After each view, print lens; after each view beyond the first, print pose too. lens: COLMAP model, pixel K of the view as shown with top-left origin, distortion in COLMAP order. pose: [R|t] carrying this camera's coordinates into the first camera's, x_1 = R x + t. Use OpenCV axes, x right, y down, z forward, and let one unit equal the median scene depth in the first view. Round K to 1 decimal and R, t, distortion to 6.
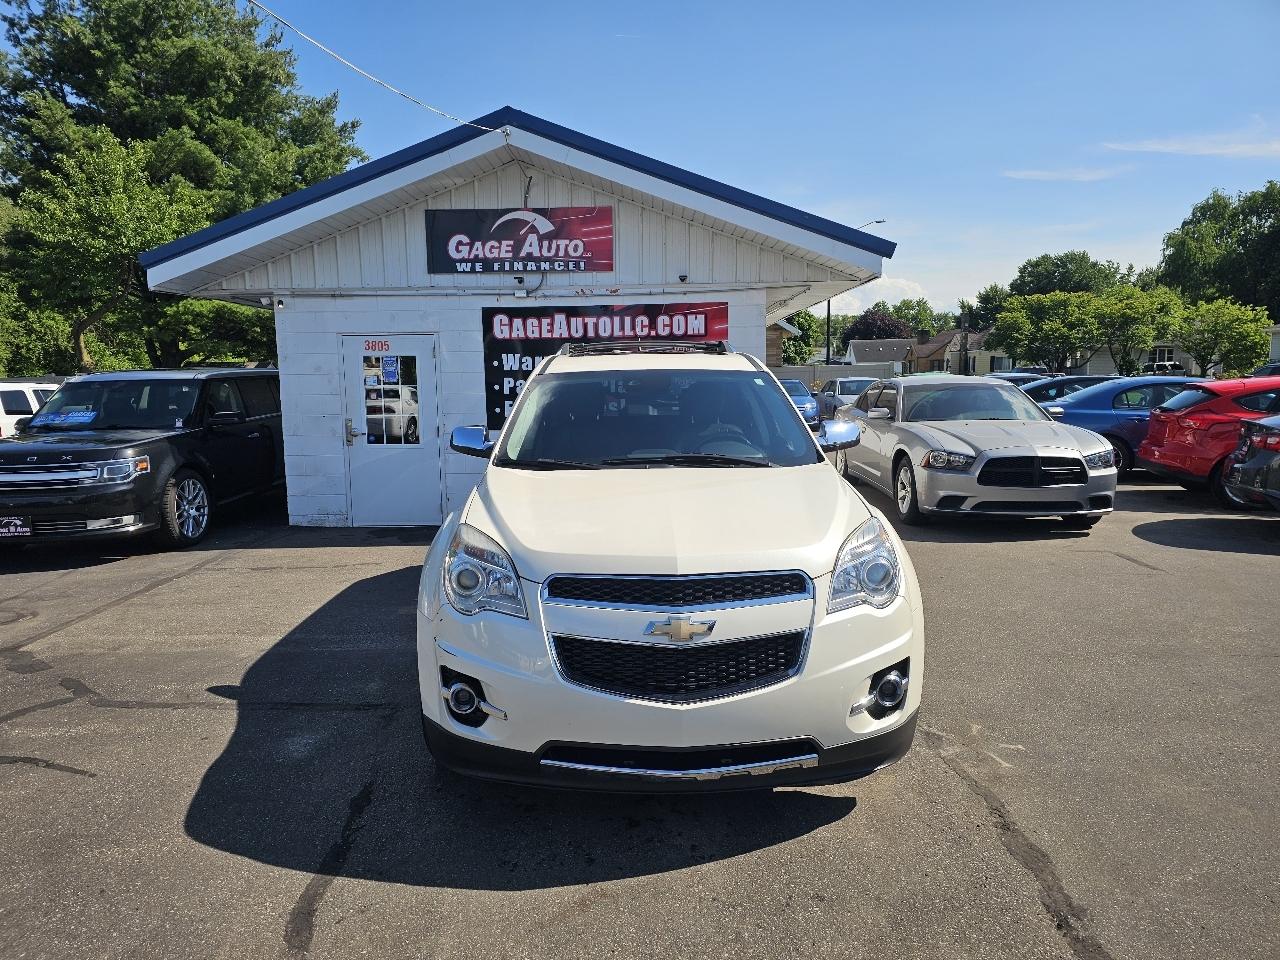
lens RADIAL K [[855.0, 0, 630.9], [0, 855.0, 488.0], [0, 0, 1]] dist [0.053137, -0.045260]
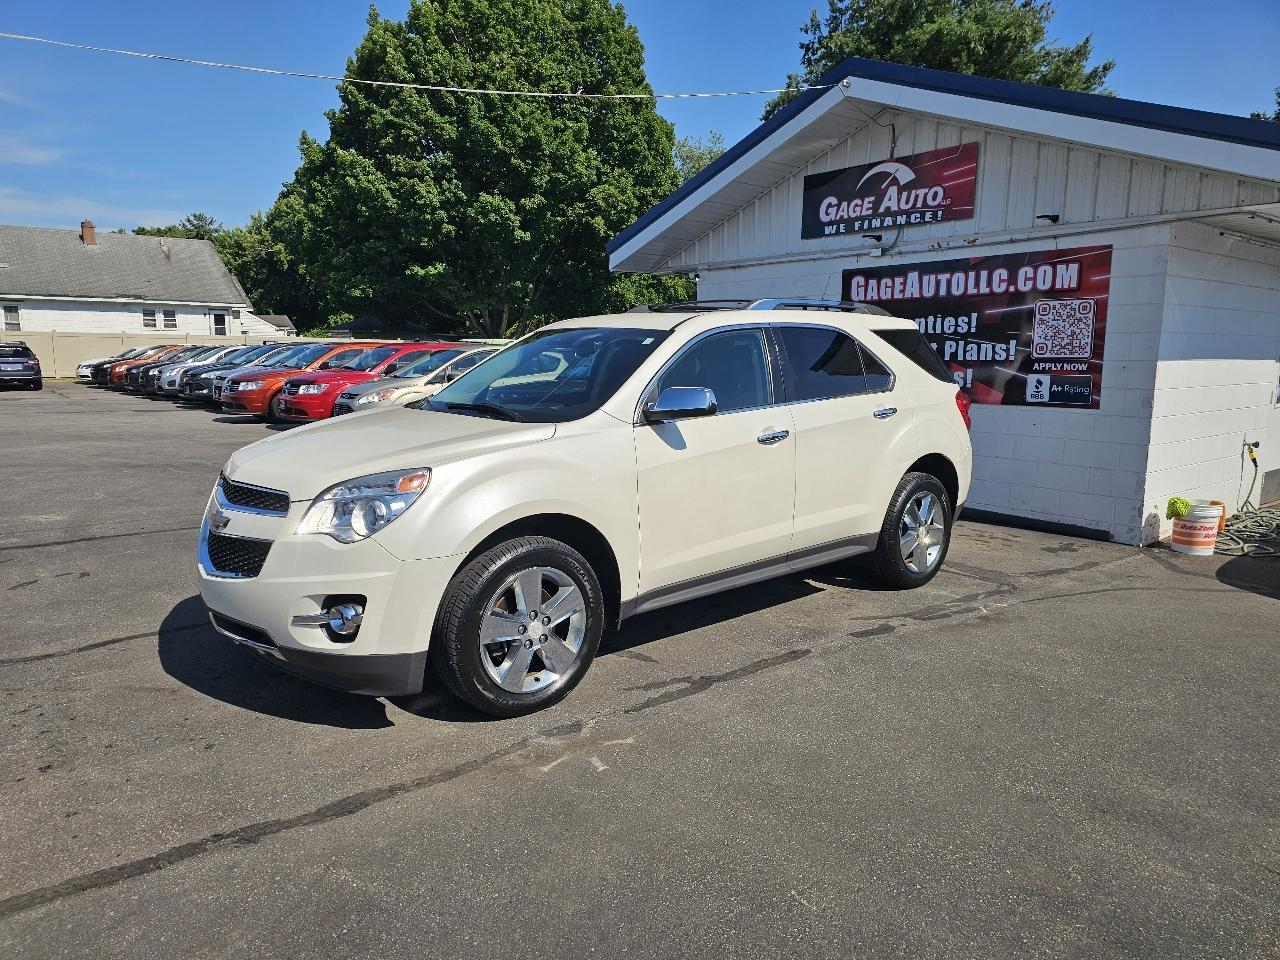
lens RADIAL K [[855.0, 0, 625.5], [0, 855.0, 482.0], [0, 0, 1]] dist [0.053137, -0.045260]
pose [[0.640488, 0.136983, -0.755652, 0.444348], [-0.116829, 0.989891, 0.080421, -0.021577], [0.759029, 0.036773, 0.650017, 0.188581]]
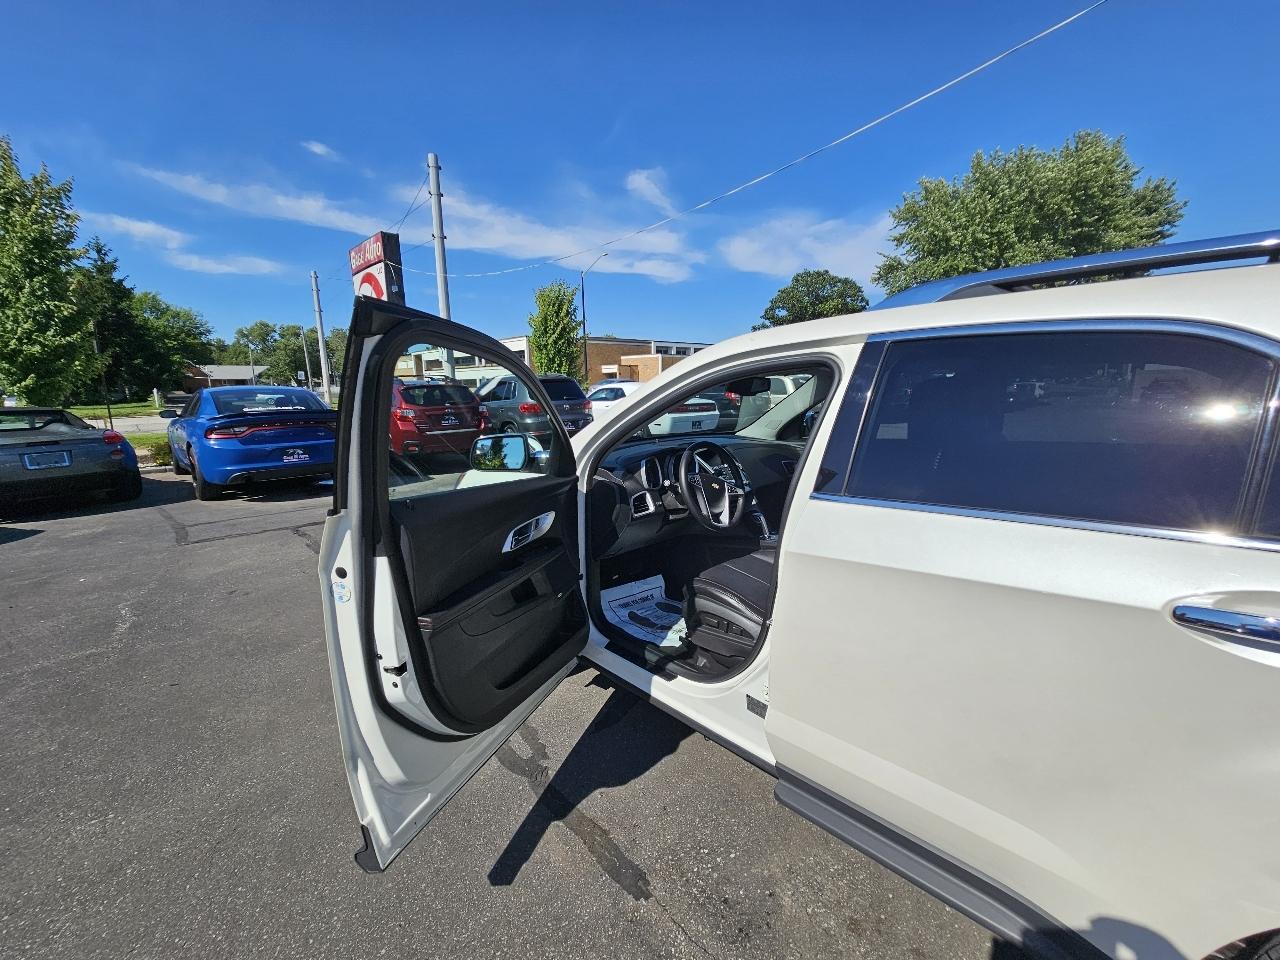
lens RADIAL K [[518.5, 0, 638.7], [0, 518.5, 490.1], [0, 0, 1]] dist [0.002865, -0.001747]
pose [[-0.727988, 0.160288, -0.666589, 0.250925], [-0.069024, 0.950210, 0.303870, -0.086100], [0.682106, 0.267224, -0.680678, 0.675145]]
